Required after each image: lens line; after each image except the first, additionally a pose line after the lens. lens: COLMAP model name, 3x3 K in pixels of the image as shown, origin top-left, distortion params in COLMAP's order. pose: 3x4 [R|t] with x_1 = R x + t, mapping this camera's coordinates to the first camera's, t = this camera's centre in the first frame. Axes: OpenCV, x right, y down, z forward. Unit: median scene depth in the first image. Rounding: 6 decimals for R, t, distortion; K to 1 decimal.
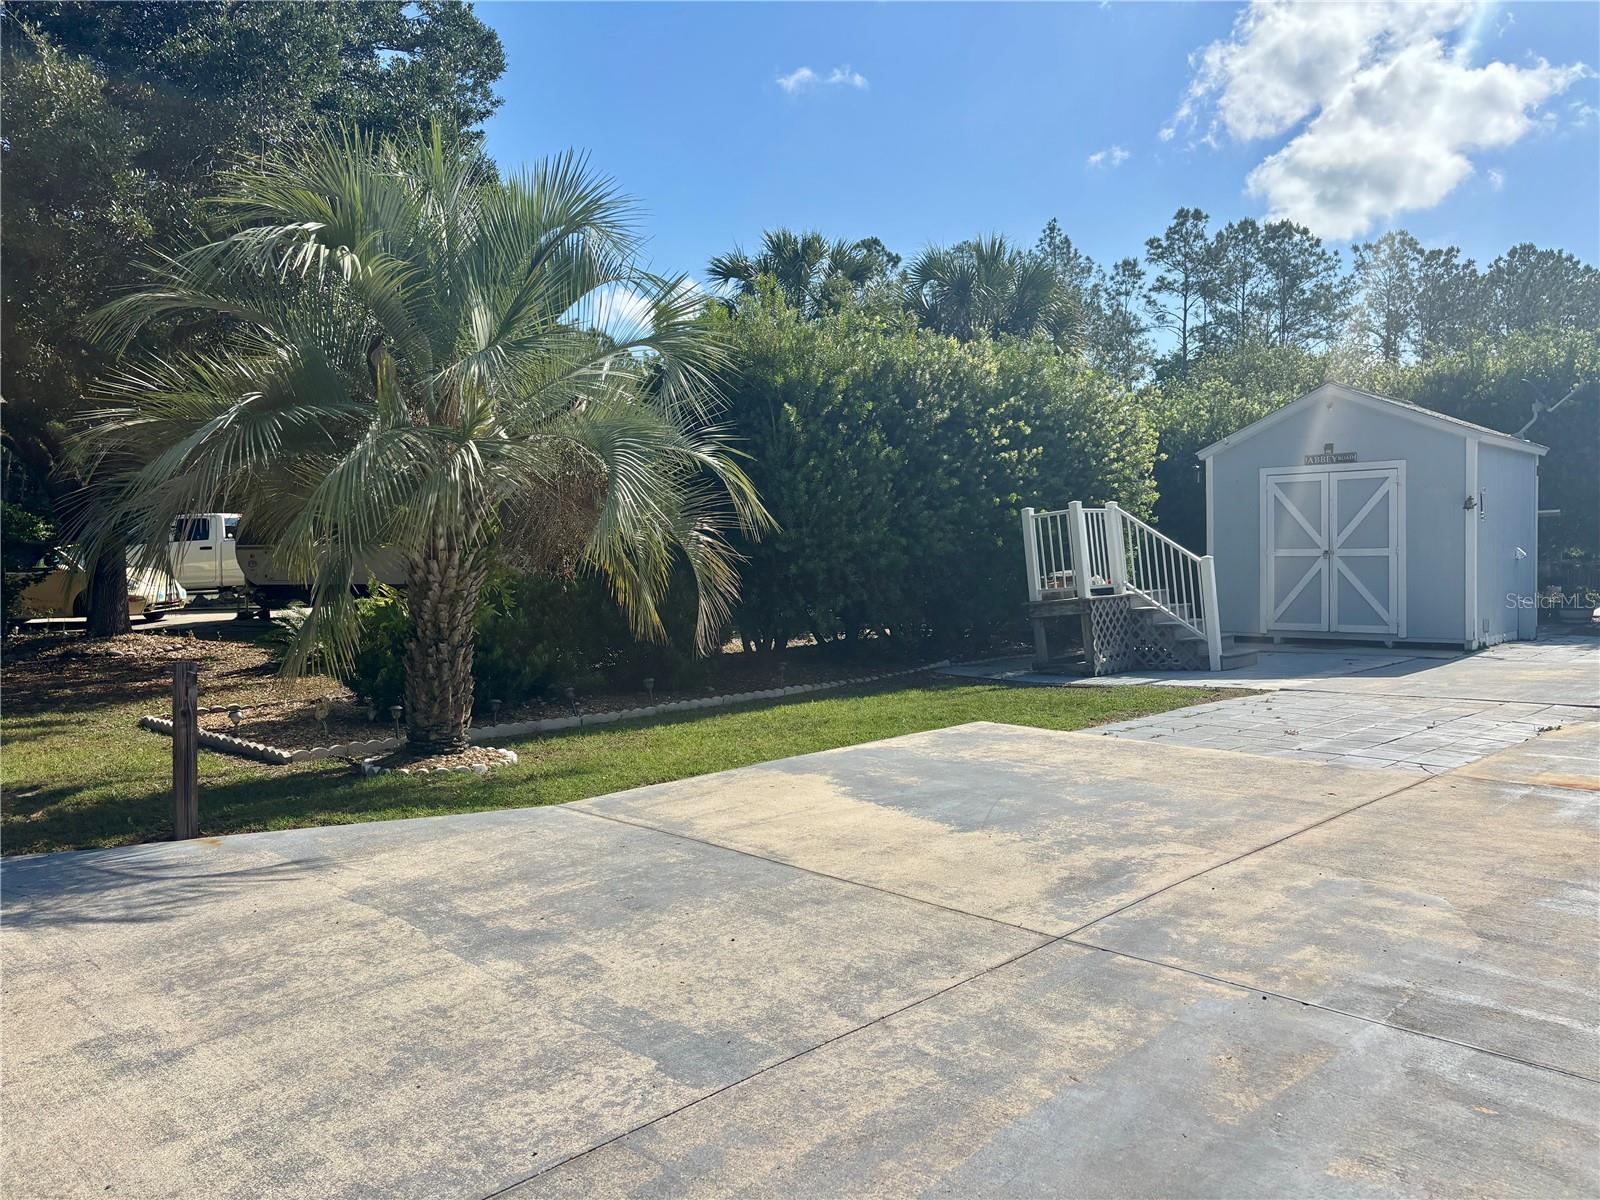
lens RADIAL K [[1201.7, 0, 791.9], [0, 1201.7, 600.6], [0, 0, 1]] dist [0.058987, -0.064622]
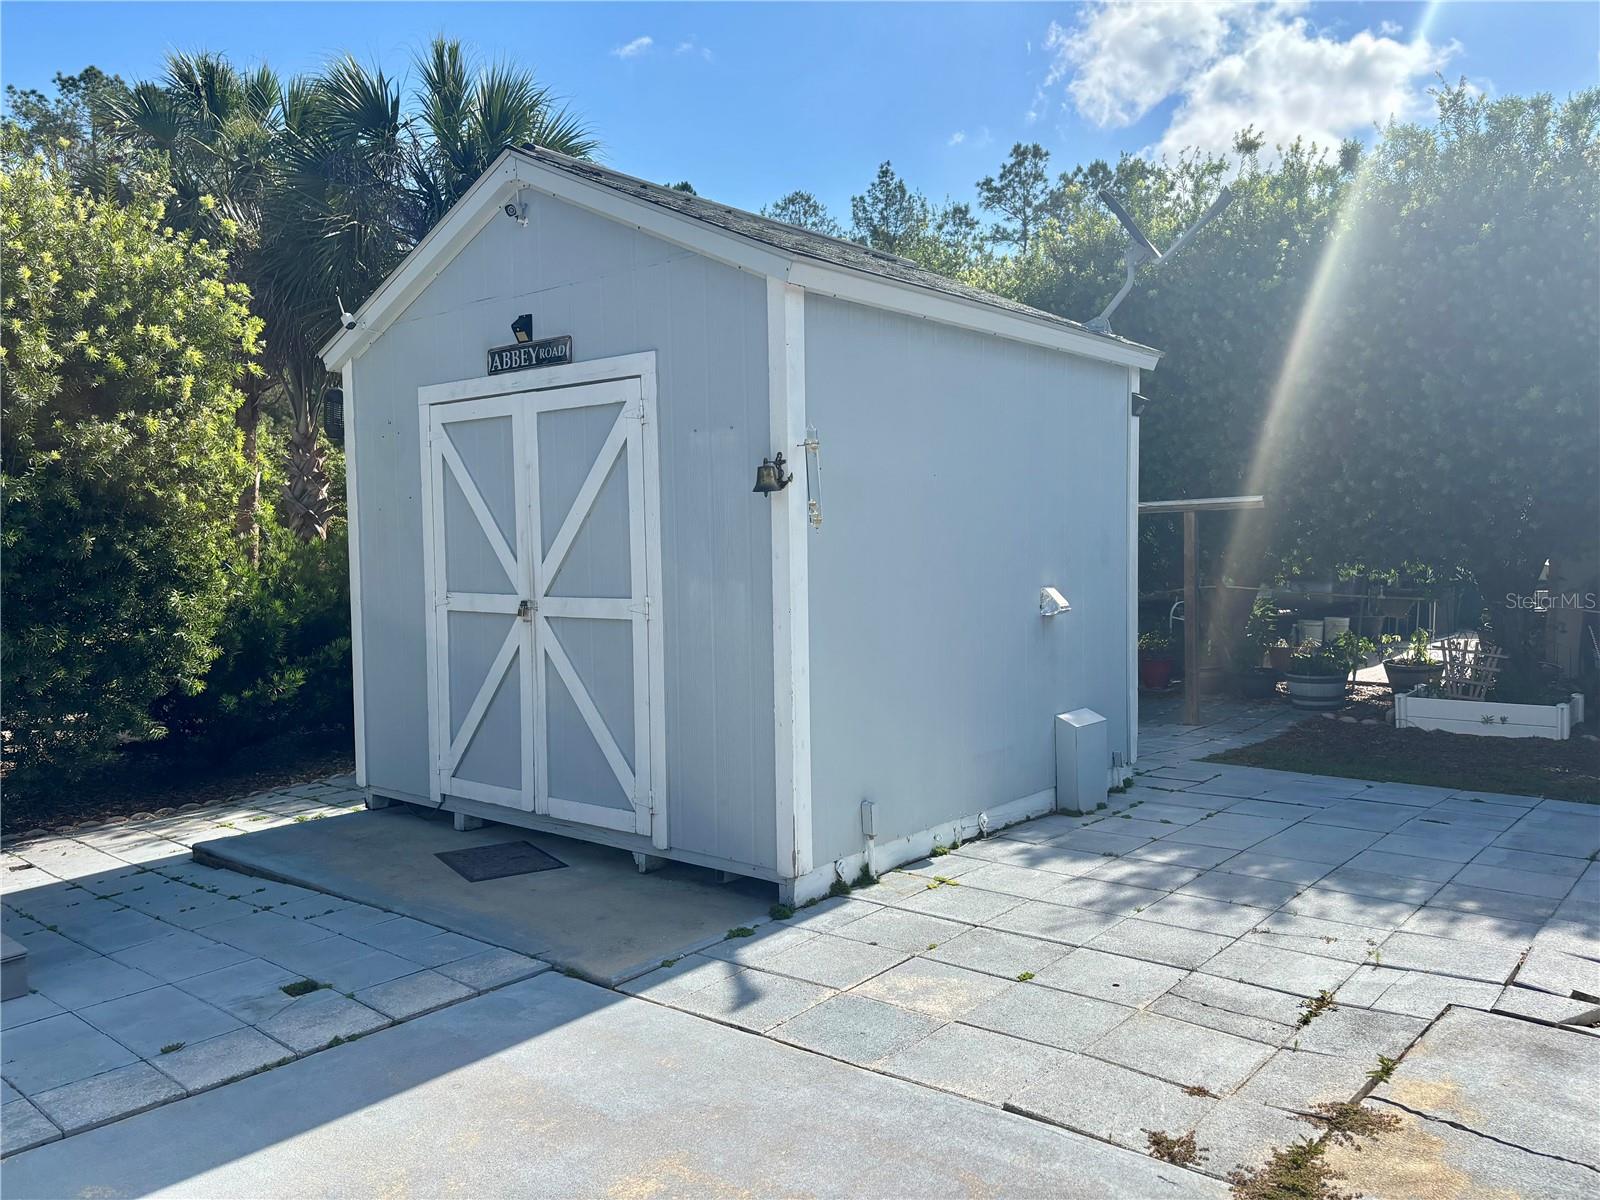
lens RADIAL K [[1201.7, 0, 791.9], [0, 1201.7, 600.6], [0, 0, 1]] dist [0.058987, -0.064622]
pose [[0.999043, -0.000903, 0.043730, 0.472363], [0.000455, 0.999947, 0.010267, -0.041930], [-0.043737, -0.010237, 0.998991, 0.577564]]
